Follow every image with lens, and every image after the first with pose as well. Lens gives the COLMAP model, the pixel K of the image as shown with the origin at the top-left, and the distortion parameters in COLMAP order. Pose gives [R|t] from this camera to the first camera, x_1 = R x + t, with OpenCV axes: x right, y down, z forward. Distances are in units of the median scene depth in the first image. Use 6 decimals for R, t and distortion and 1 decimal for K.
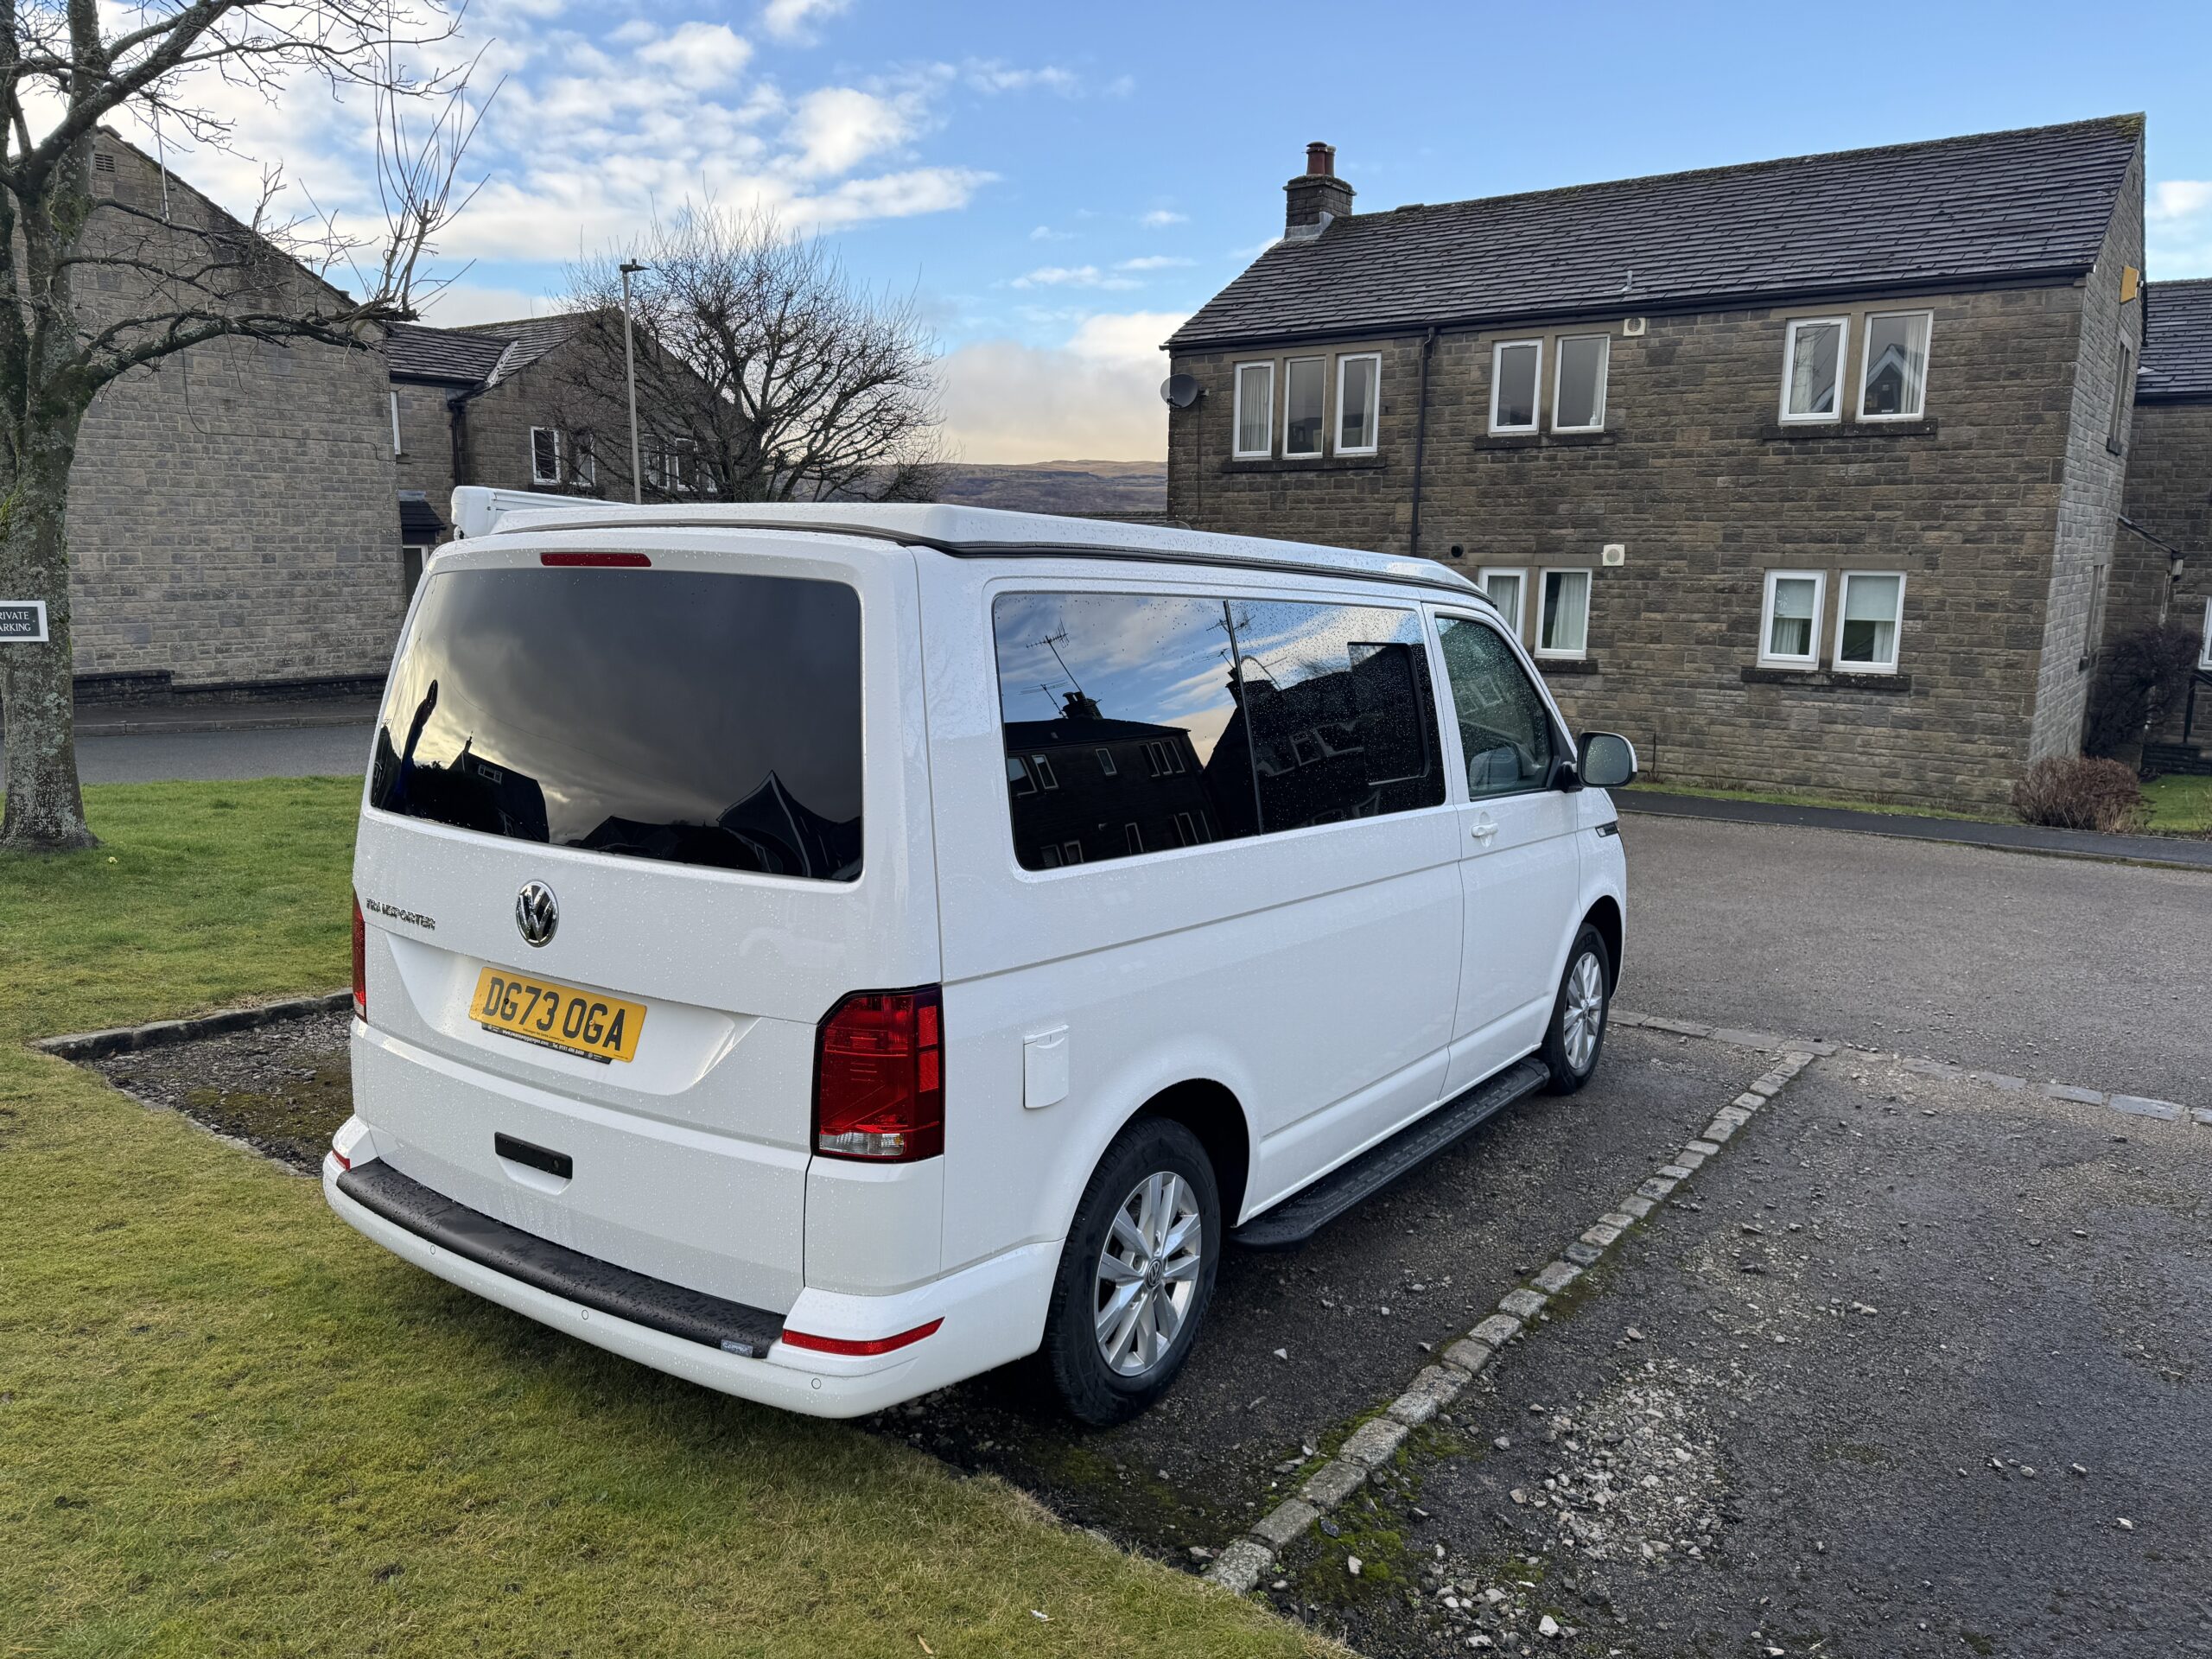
lens RADIAL K [[1546.1, 0, 1093.2], [0, 1546.1, 846.9], [0, 0, 1]] dist [0.035272, -0.040751]
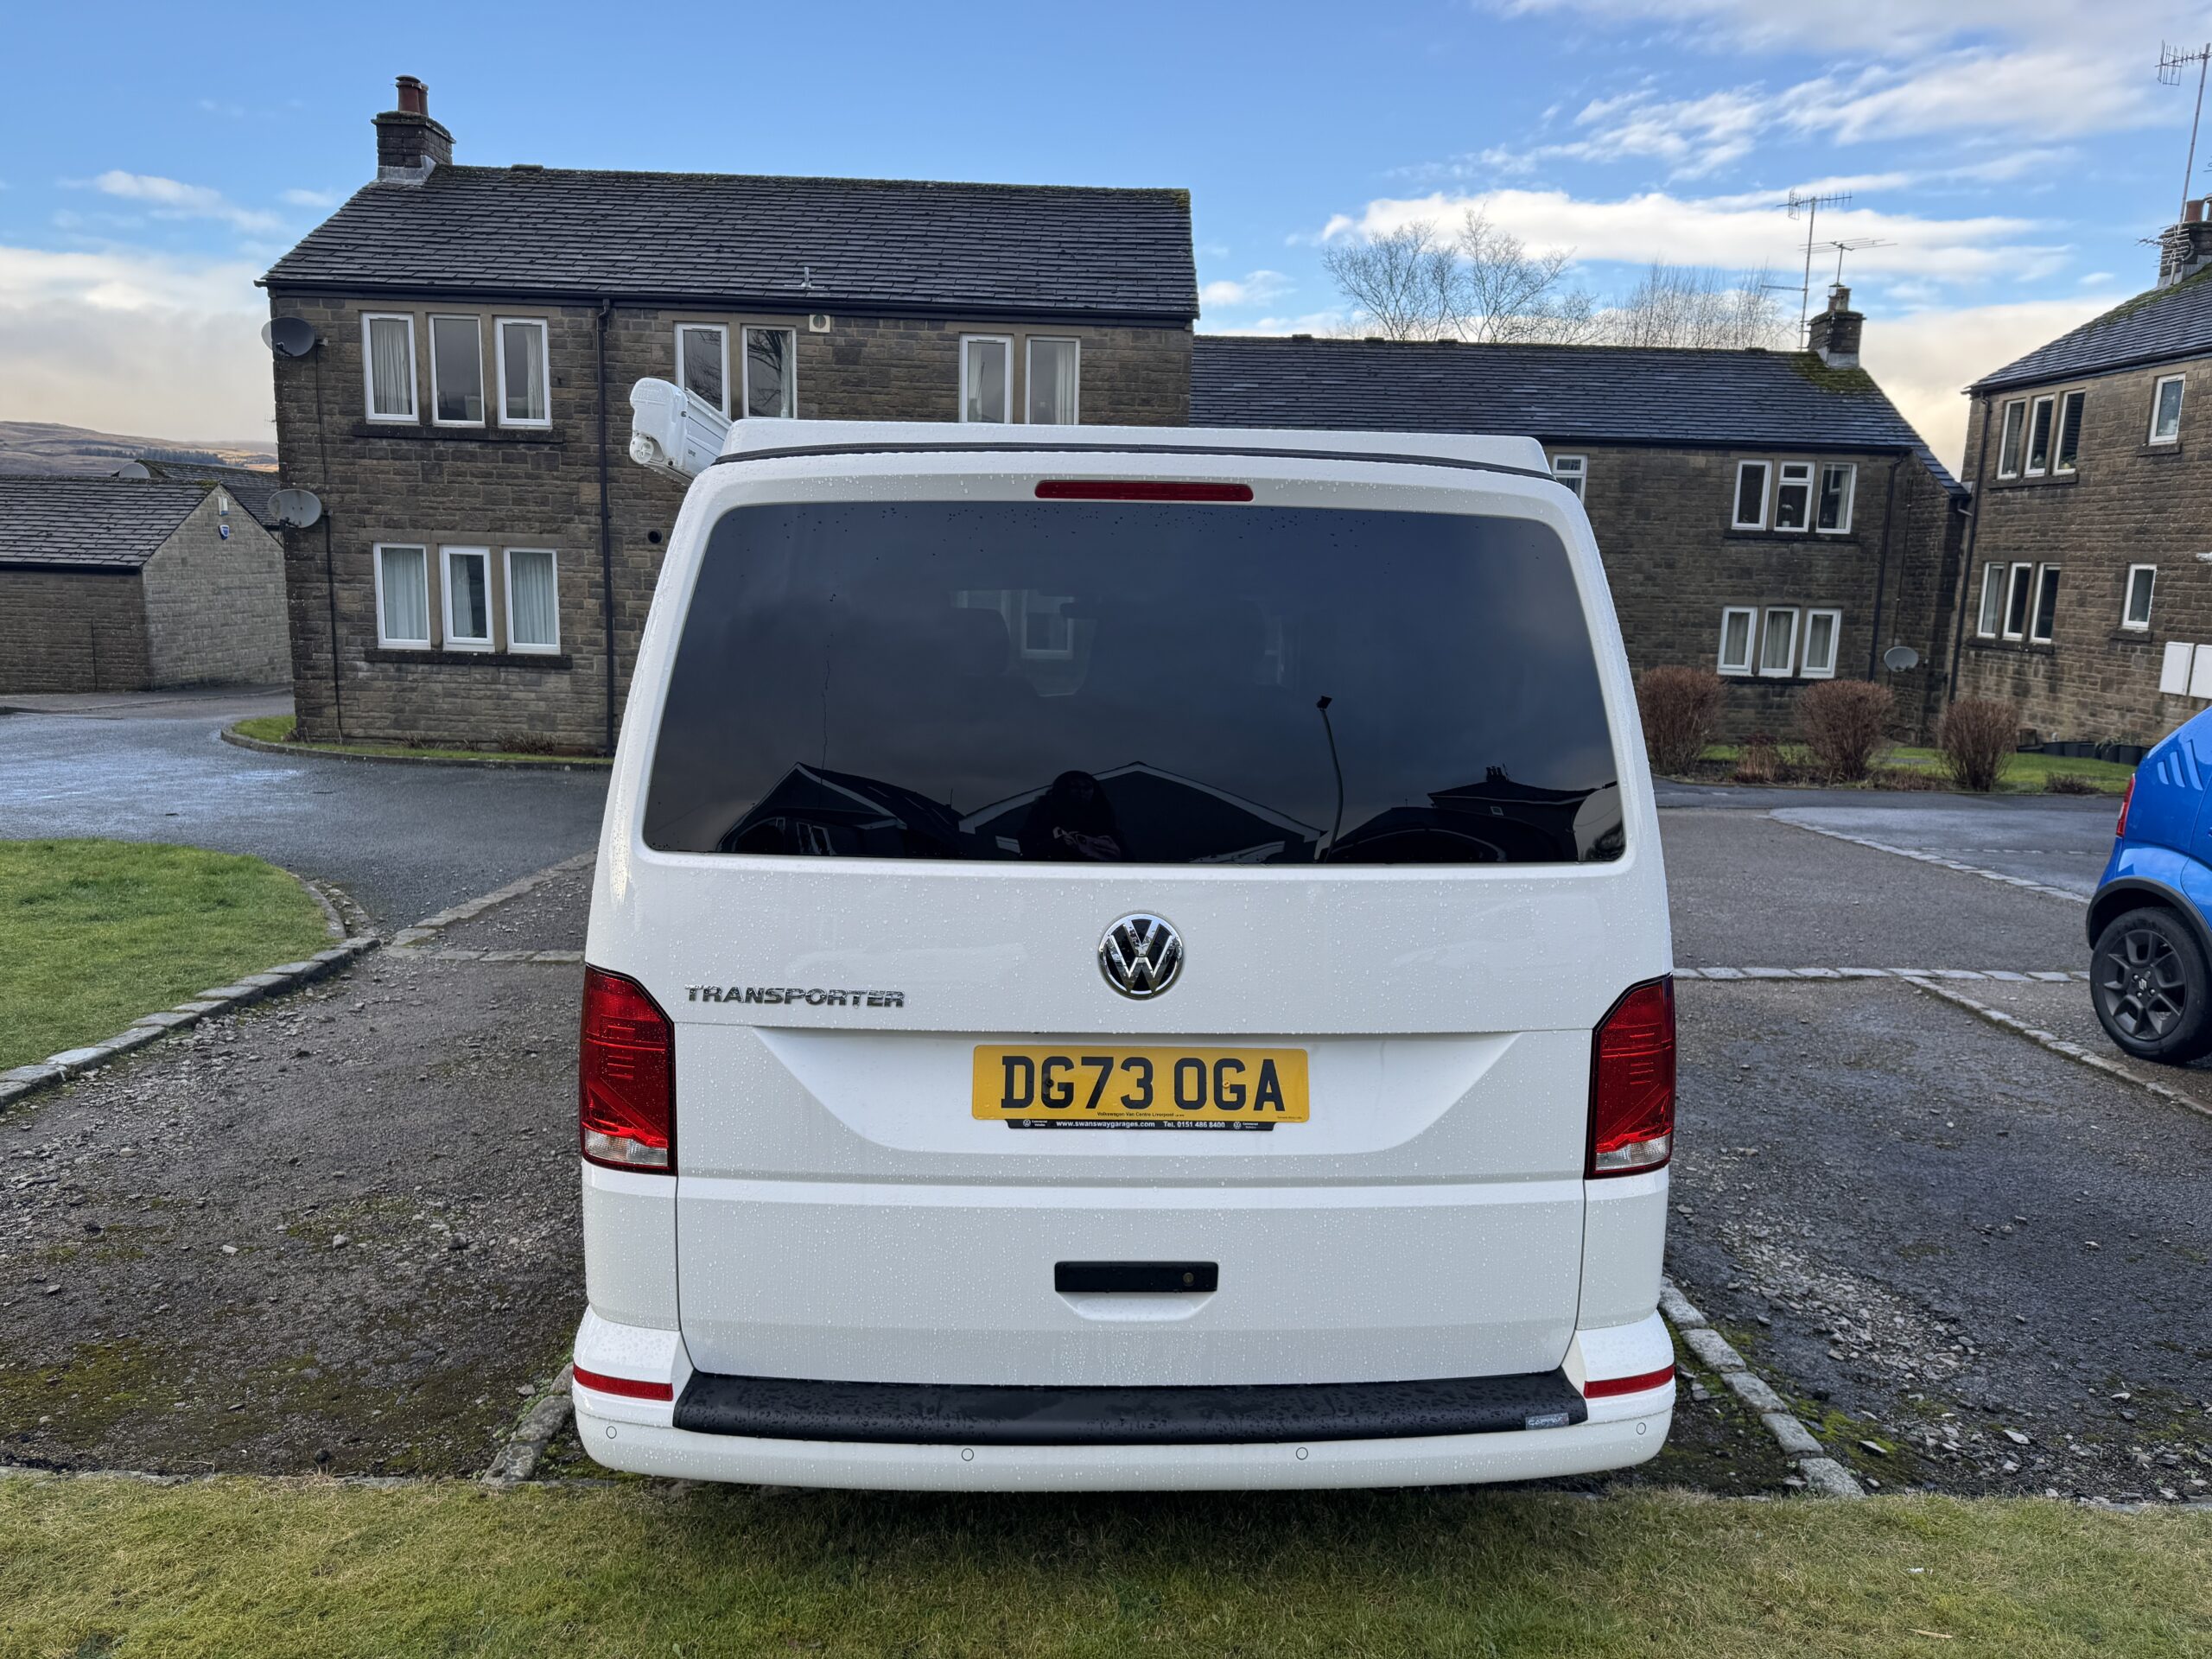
lens RADIAL K [[1546.1, 0, 1111.4], [0, 1546.1, 829.4], [0, 0, 1]] dist [0.035272, -0.040751]
pose [[0.803190, -0.083024, 0.589909, -0.124079], [0.086688, 0.995989, 0.022145, -0.005531], [-0.589382, 0.033351, 0.807166, 0.061020]]
